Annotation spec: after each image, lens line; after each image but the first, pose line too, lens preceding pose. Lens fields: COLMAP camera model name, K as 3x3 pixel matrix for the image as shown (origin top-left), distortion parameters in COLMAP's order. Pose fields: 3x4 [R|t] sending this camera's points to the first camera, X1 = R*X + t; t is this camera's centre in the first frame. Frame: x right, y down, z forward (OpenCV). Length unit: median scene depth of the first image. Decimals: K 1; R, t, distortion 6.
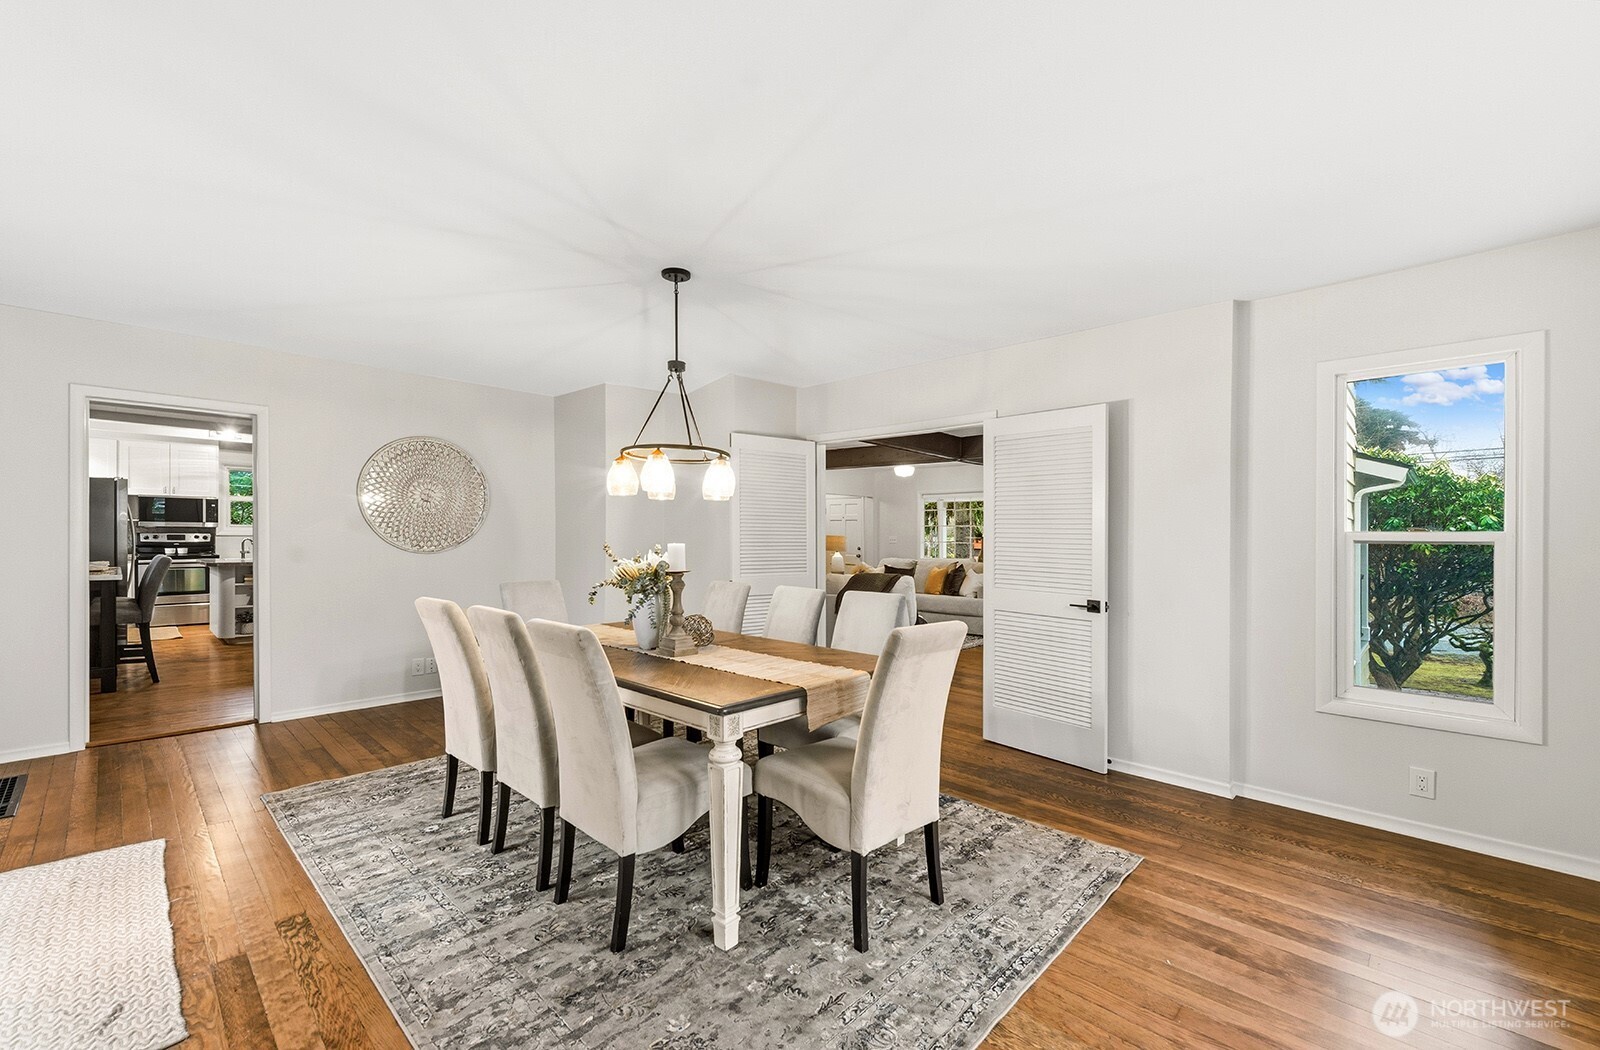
lens RADIAL K [[649.3, 0, 883.8], [0, 649.3, 541.3], [0, 0, 1]] dist [0.000349, -0.000471]
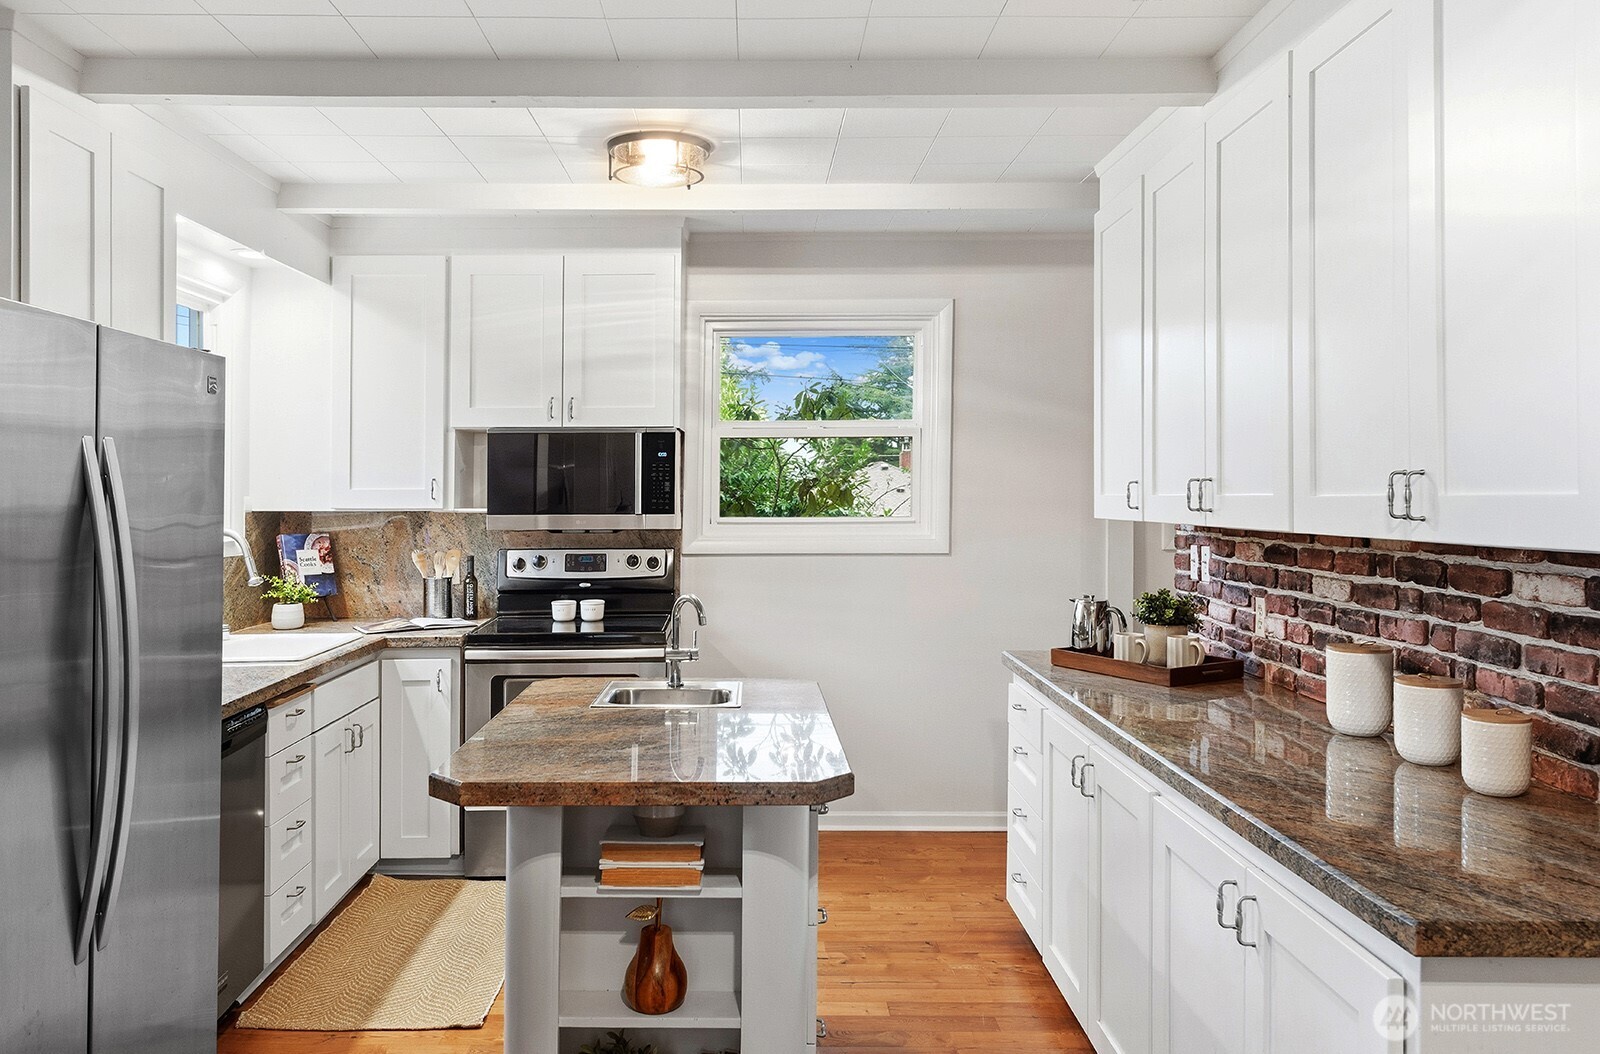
lens RADIAL K [[1260.2, 0, 761.3], [0, 1260.2, 501.5], [0, 0, 1]] dist [0.012674, -0.006145]
pose [[0.642144, -0.004793, -0.766569, -0.584519], [-0.003889, 0.999947, -0.009510, -0.029624], [0.766575, 0.009088, 0.642091, 0.683948]]
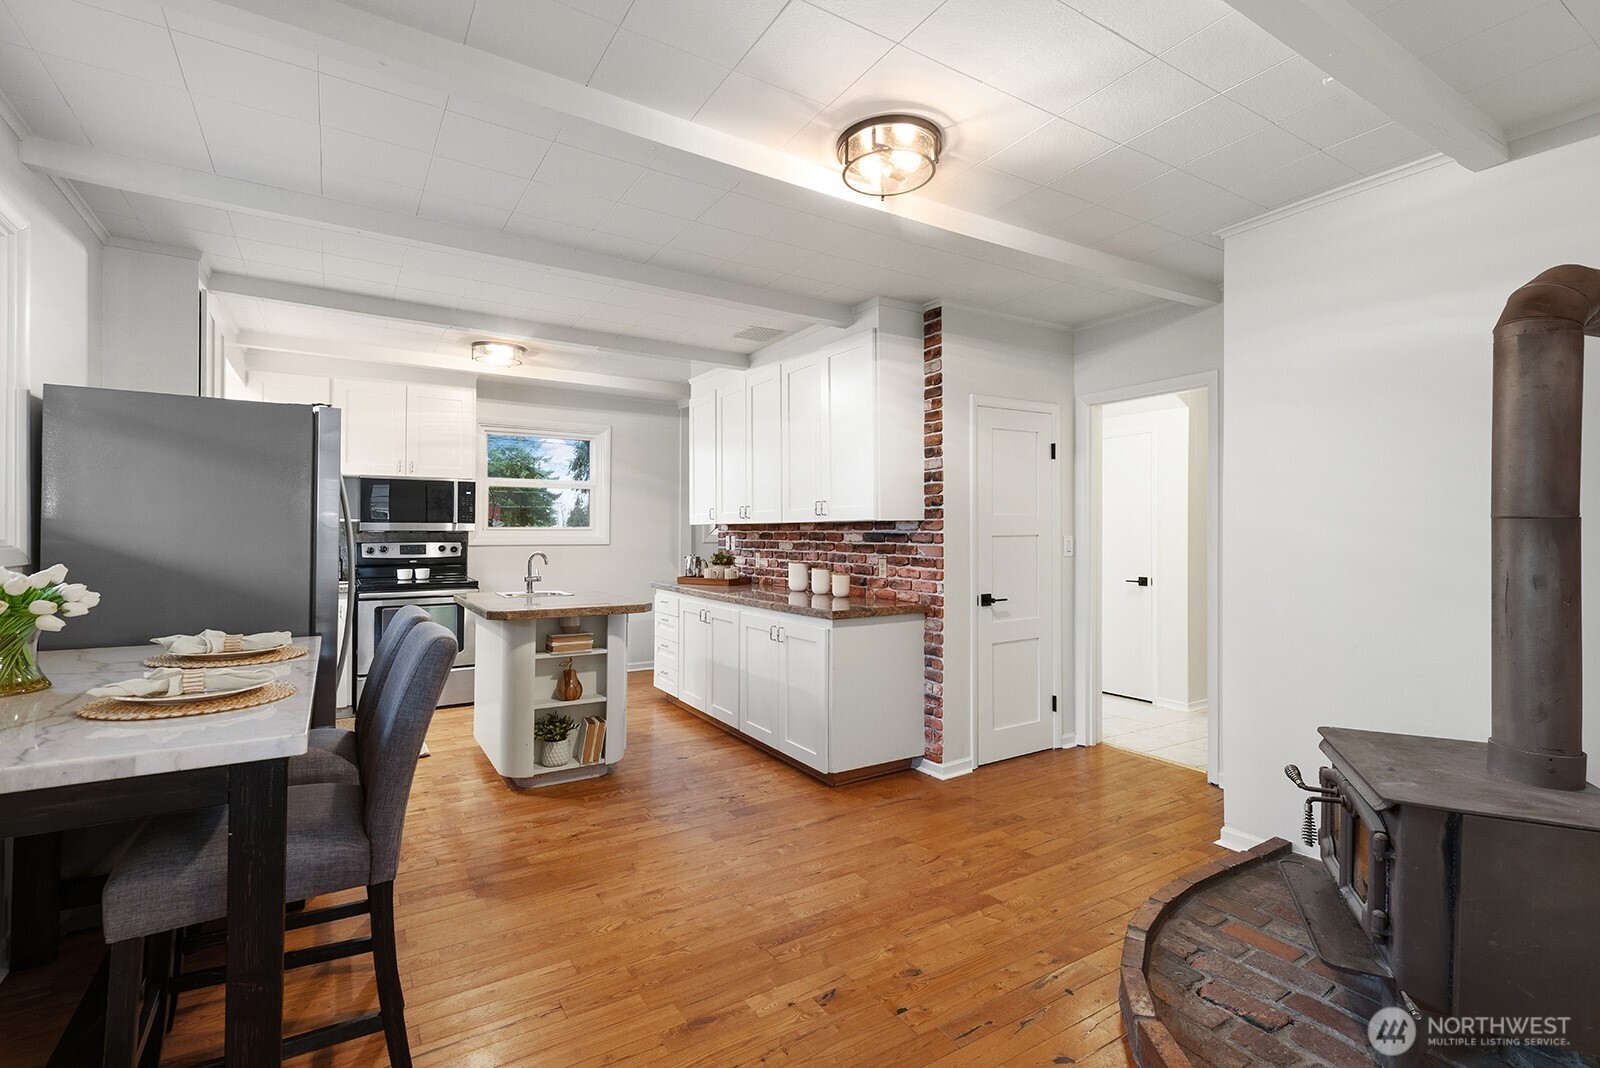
lens RADIAL K [[748.1, 0, 877.1], [0, 748.1, 521.6], [0, 0, 1]] dist [0.033817, 0.000364]
pose [[0.968957, -0.011832, -0.246944, -0.530610], [0.004083, 0.999484, -0.031866, -0.007861], [0.247194, 0.029869, 0.968506, 0.455424]]
